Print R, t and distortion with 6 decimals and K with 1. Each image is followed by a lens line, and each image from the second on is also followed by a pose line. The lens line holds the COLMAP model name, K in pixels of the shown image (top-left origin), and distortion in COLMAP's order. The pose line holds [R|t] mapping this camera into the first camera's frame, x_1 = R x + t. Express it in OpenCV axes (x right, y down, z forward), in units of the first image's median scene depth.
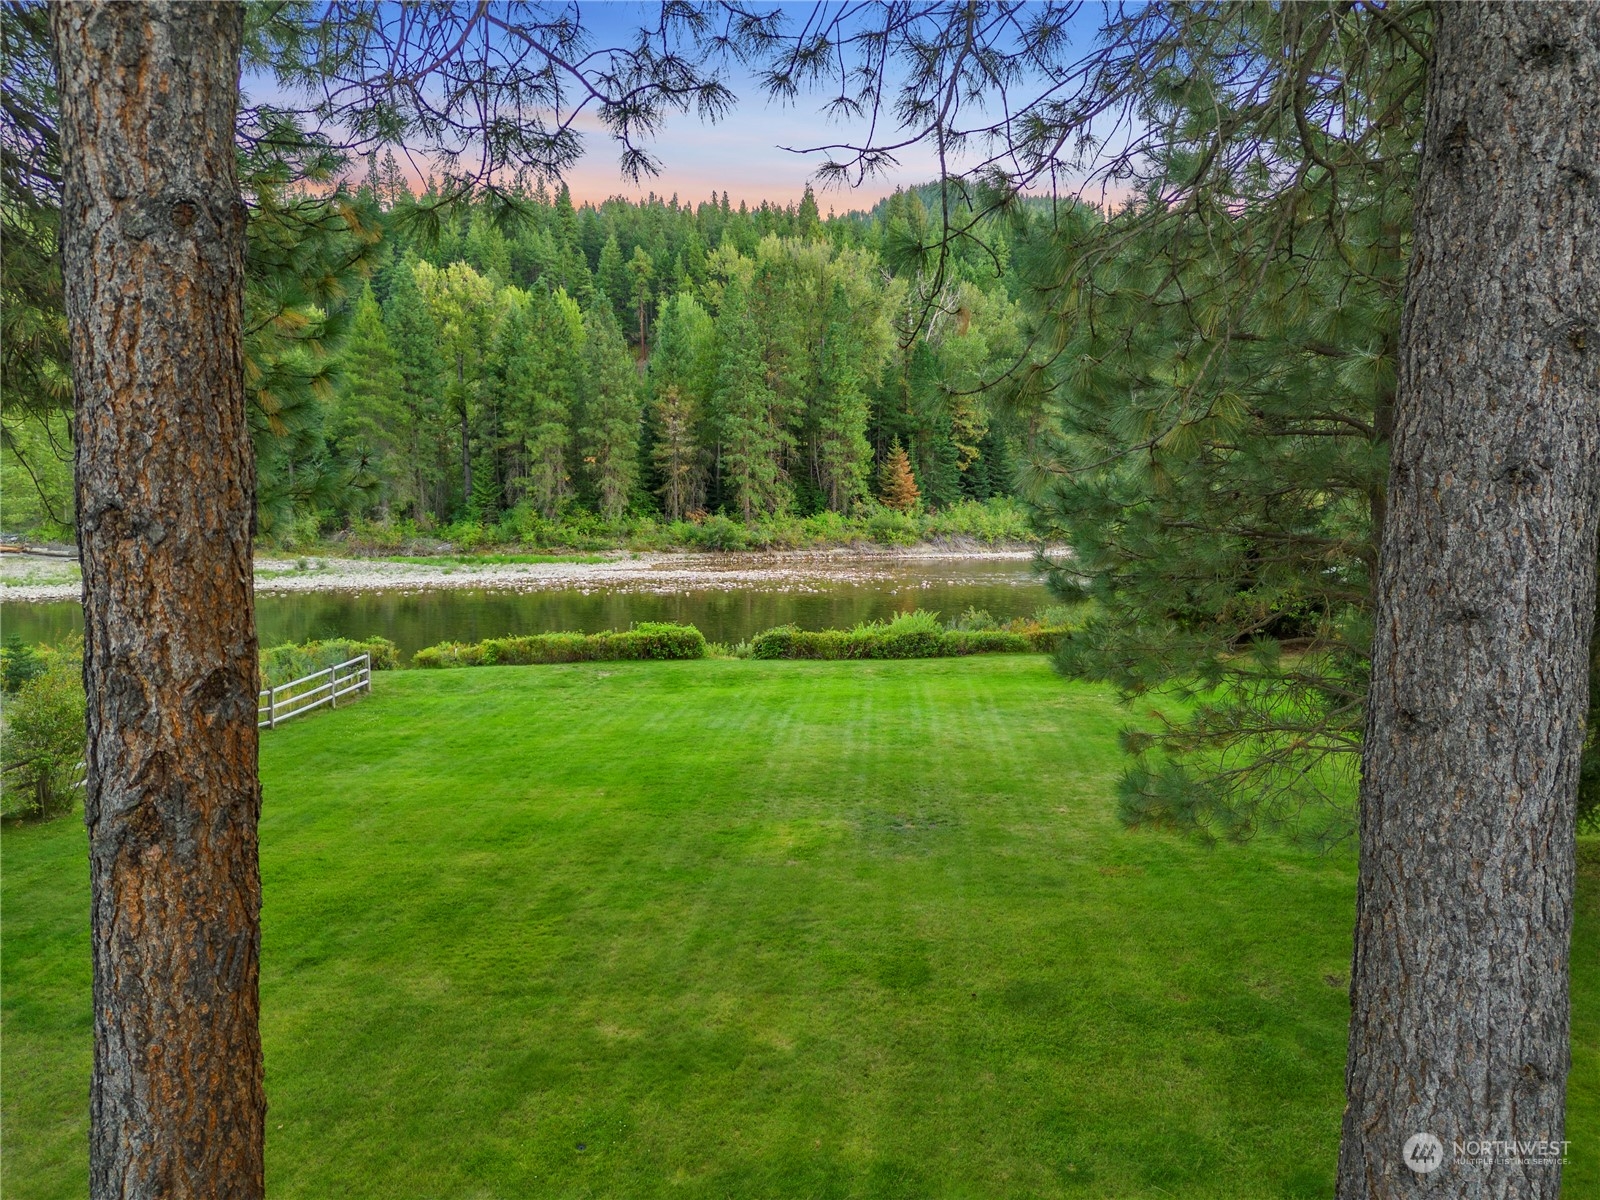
lens RADIAL K [[1114.3, 0, 803.9], [0, 1114.3, 601.0], [0, 0, 1]] dist [0.009731, -0.000398]
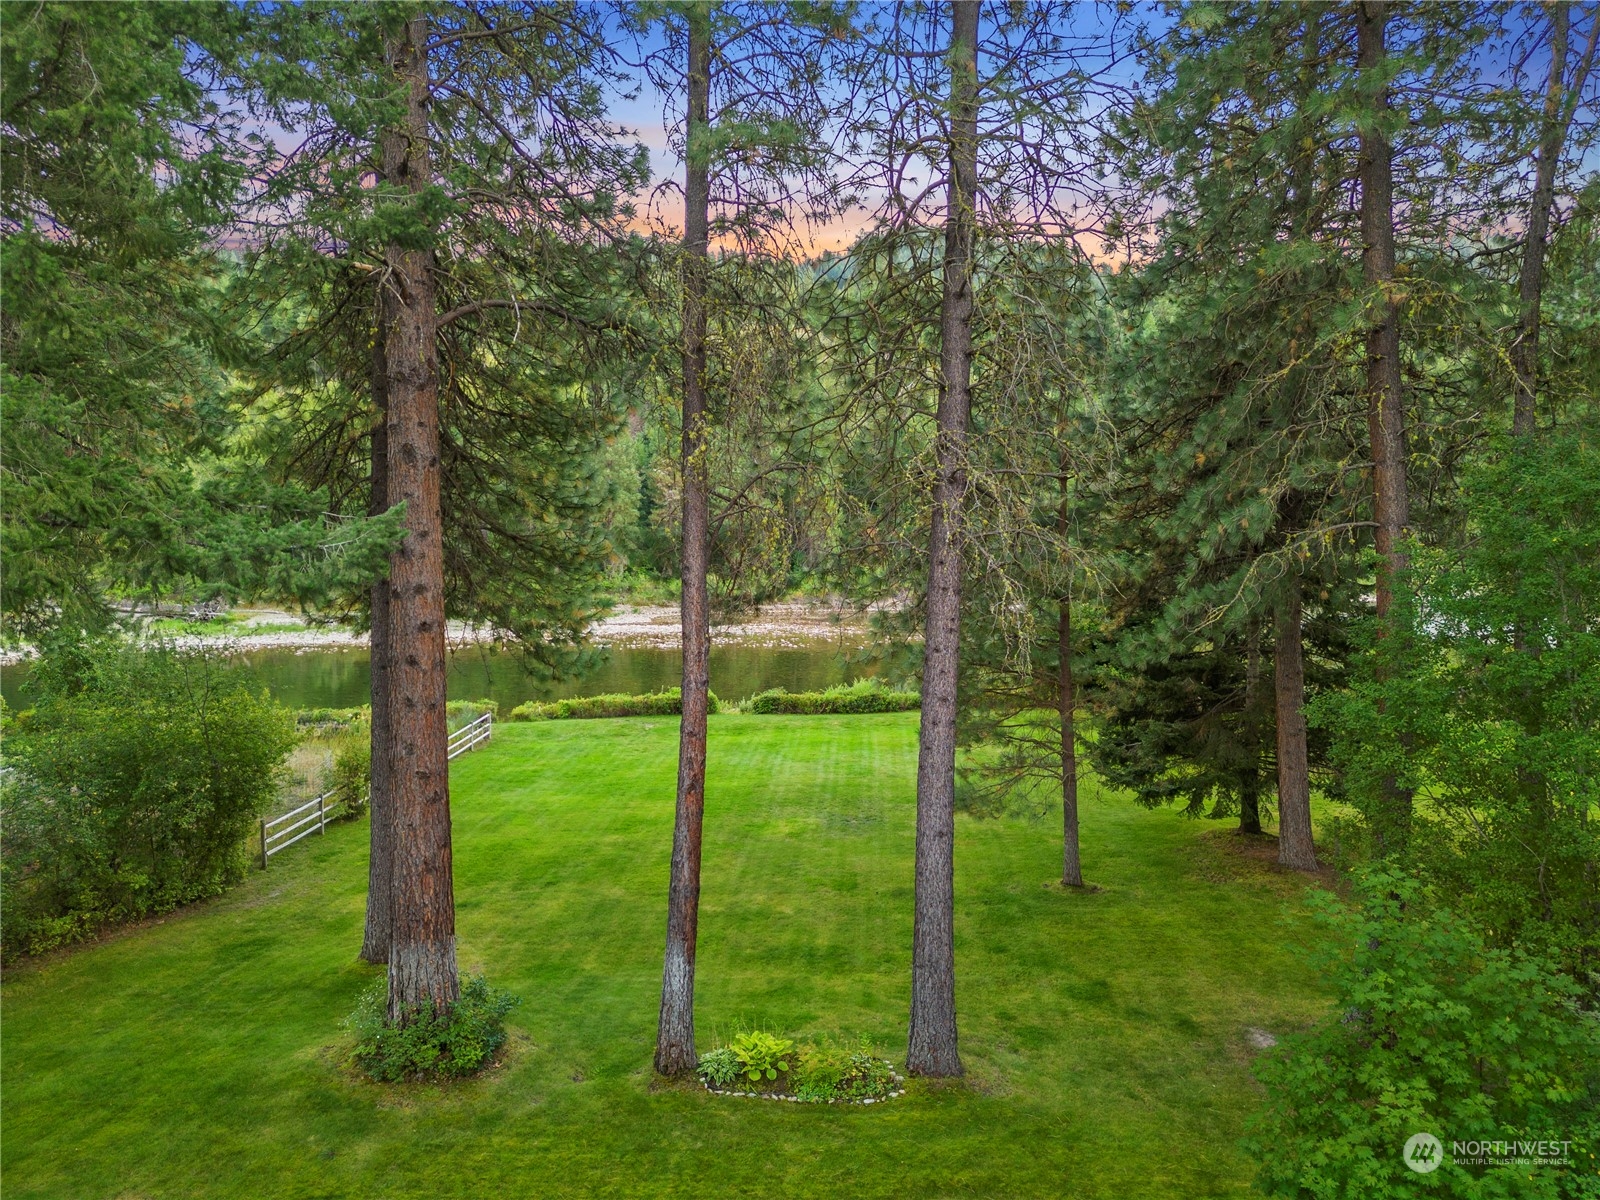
lens RADIAL K [[1114.3, 0, 794.4], [0, 1114.3, 597.2], [0, 0, 1]] dist [0.009731, -0.000398]
pose [[0.999922, -0.000477, 0.012517, -0.011151], [0.000872, 0.999500, -0.031609, -0.049546], [-0.012496, 0.031617, 0.999422, -0.397387]]
